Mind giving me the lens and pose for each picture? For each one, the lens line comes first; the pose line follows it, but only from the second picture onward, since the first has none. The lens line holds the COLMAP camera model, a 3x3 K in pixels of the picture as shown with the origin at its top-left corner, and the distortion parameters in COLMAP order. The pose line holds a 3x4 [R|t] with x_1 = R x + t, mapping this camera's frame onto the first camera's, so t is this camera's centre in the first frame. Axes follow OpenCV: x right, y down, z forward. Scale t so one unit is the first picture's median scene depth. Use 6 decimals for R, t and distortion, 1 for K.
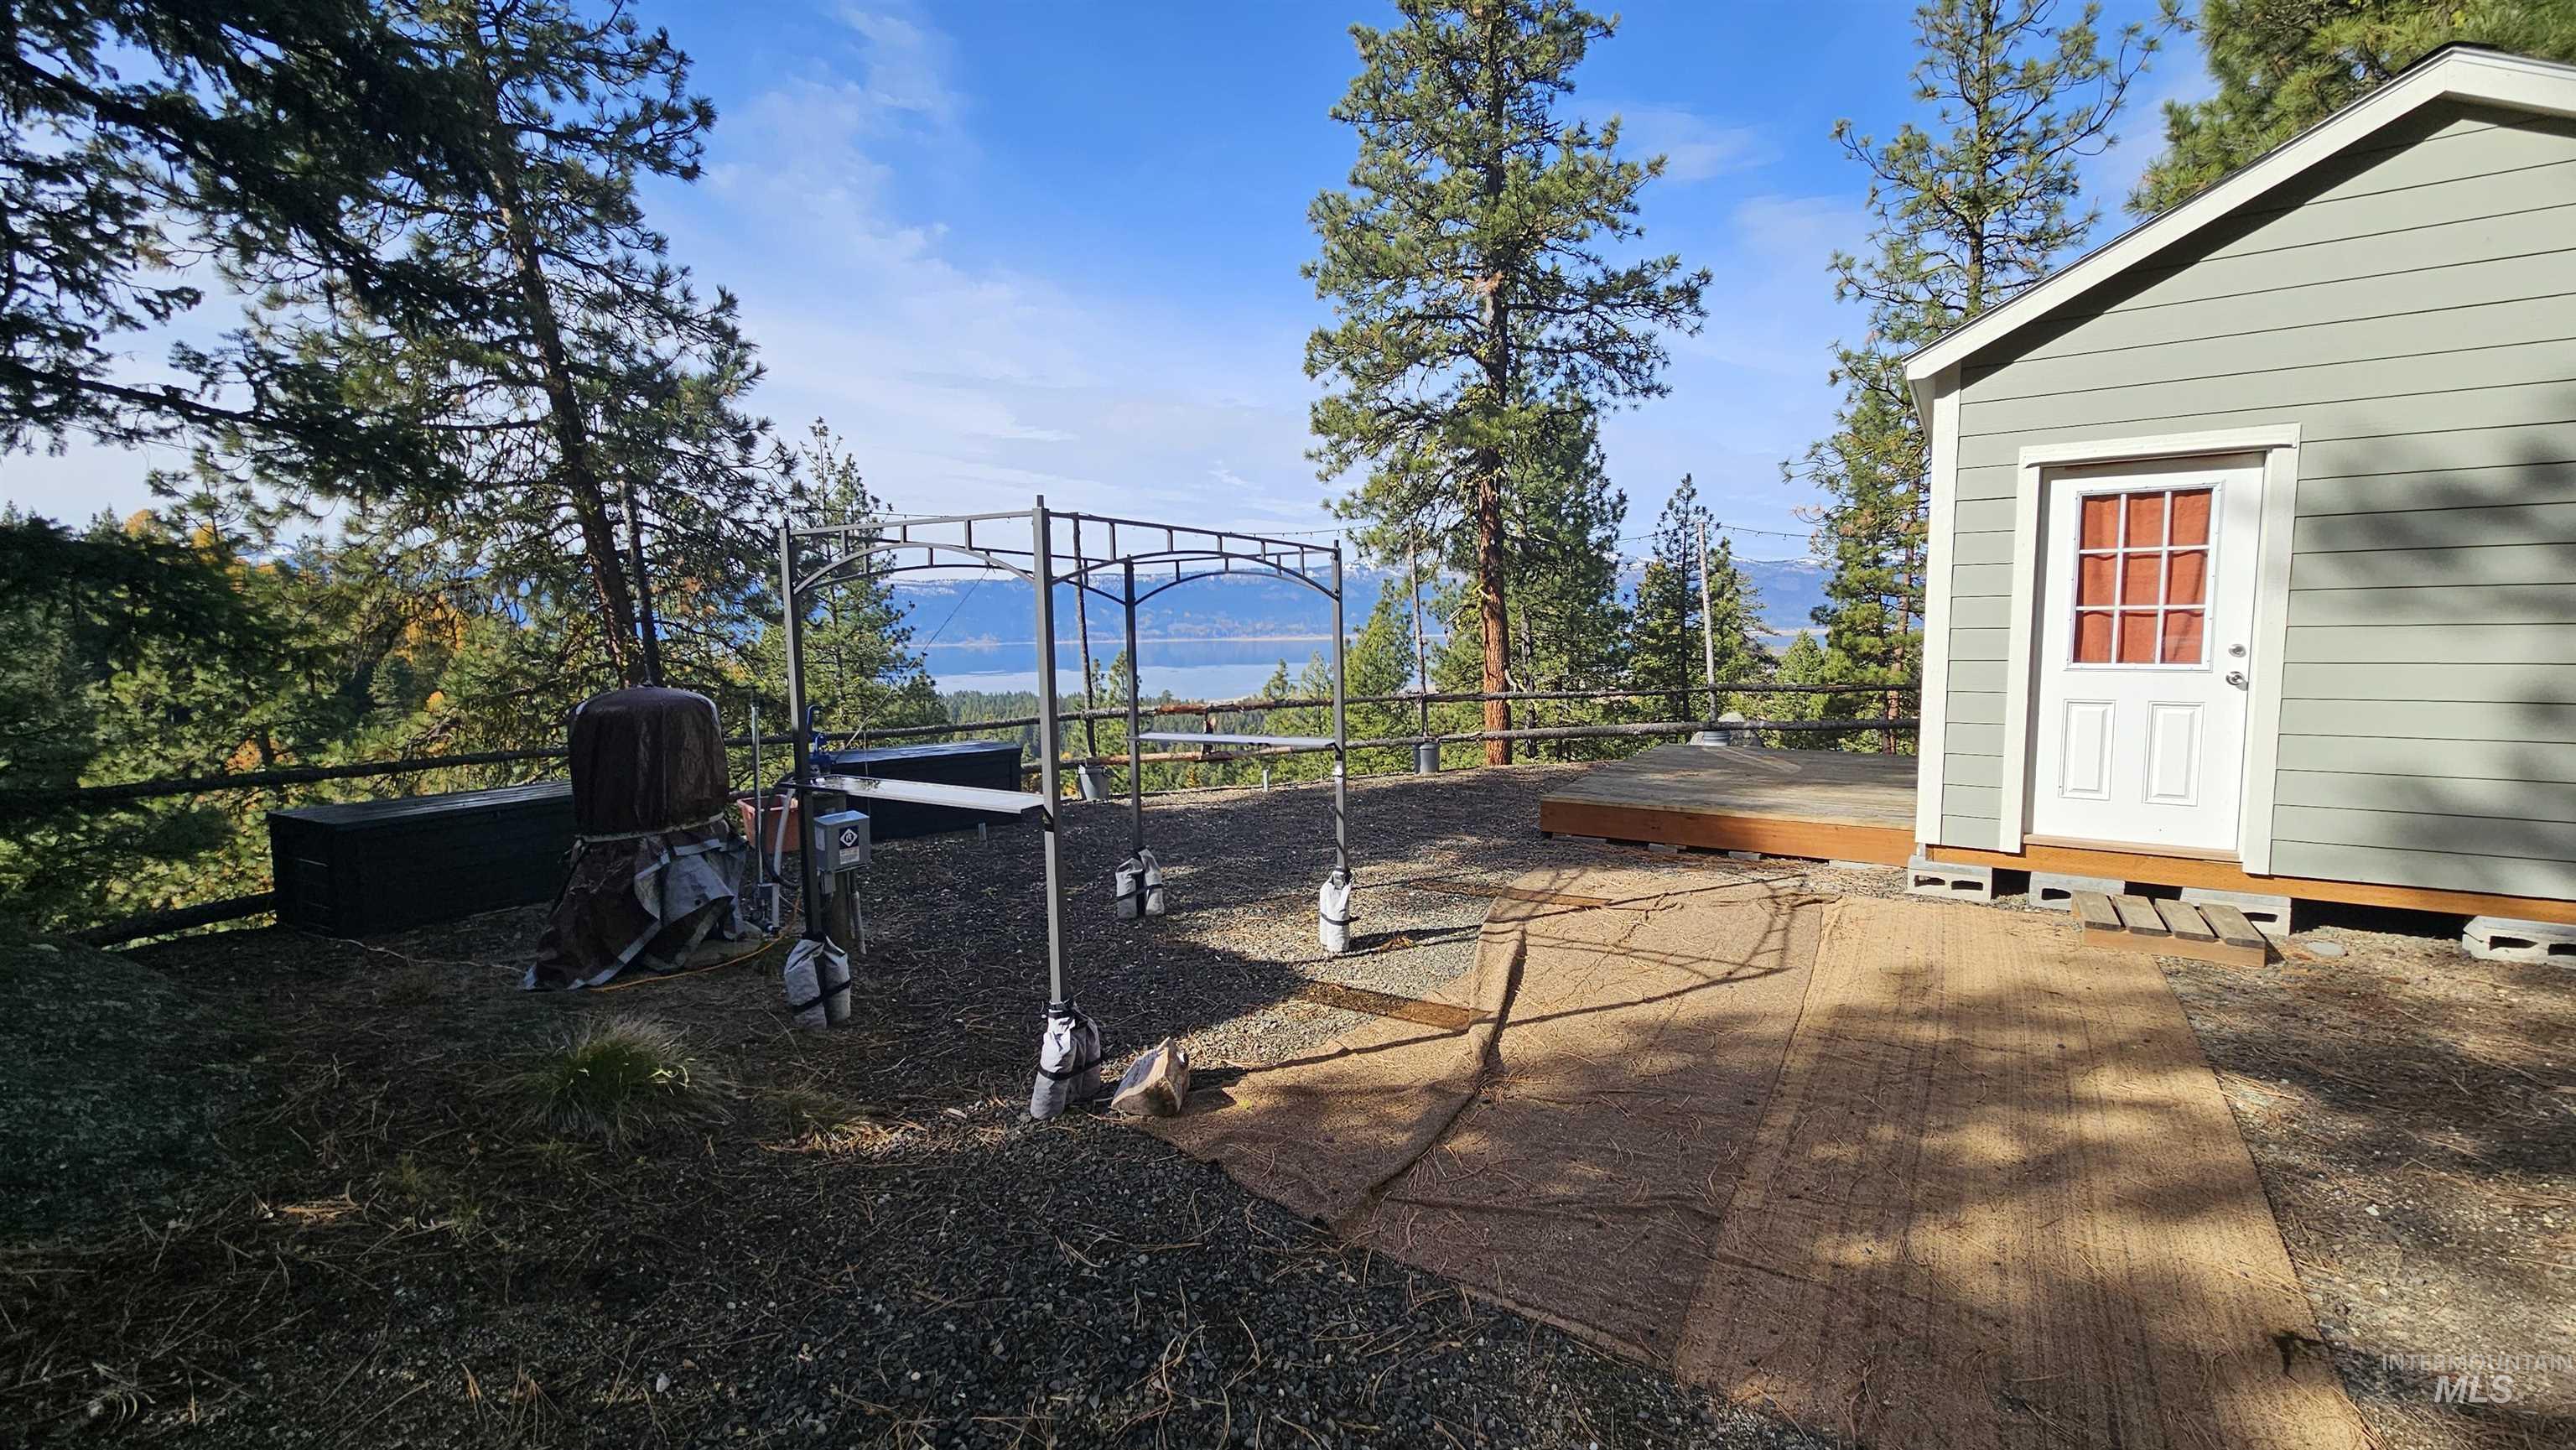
lens RADIAL K [[1051.2, 0, 1291.1], [0, 1051.2, 720.7], [0, 0, 1]] dist [-0.002215, 0.002810]
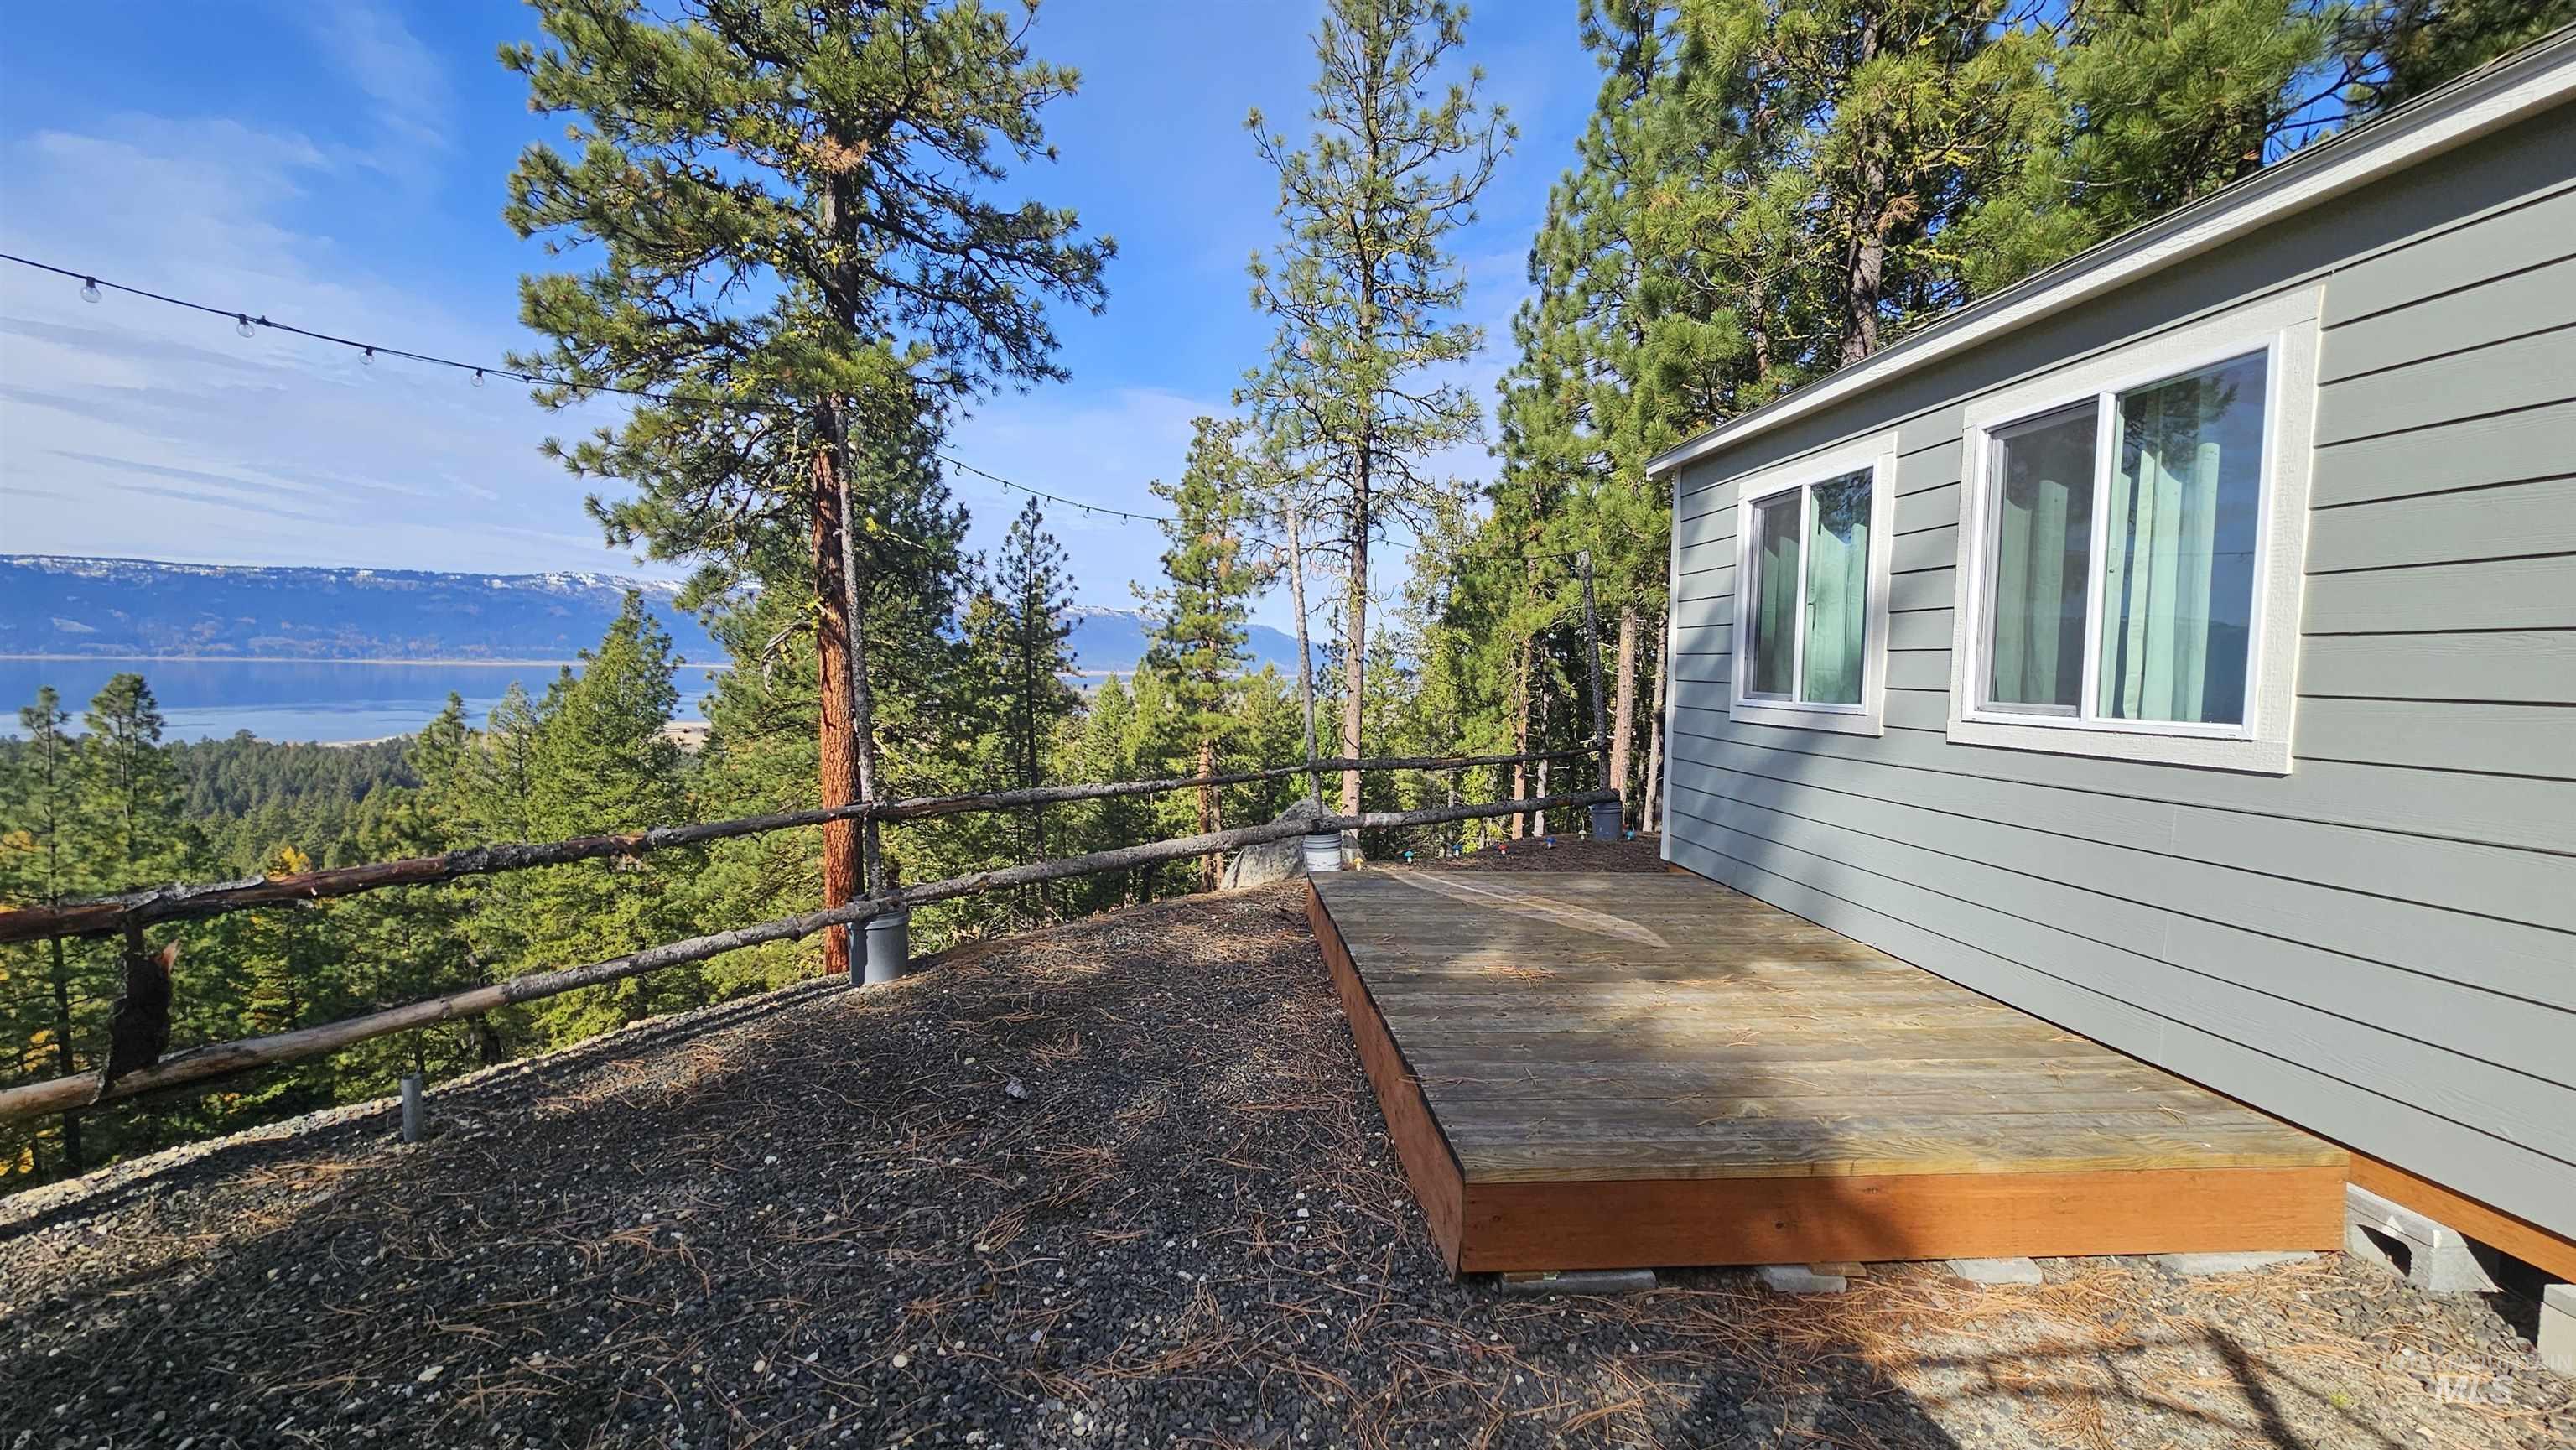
lens RADIAL K [[1051.2, 0, 1291.1], [0, 1051.2, 720.7], [0, 0, 1]] dist [-0.002215, 0.002810]
pose [[0.786974, 0.000474, 0.616985, -0.005051], [0.021122, 0.999393, -0.027709, -0.021370], [-0.616624, 0.034838, 0.786487, 0.258293]]
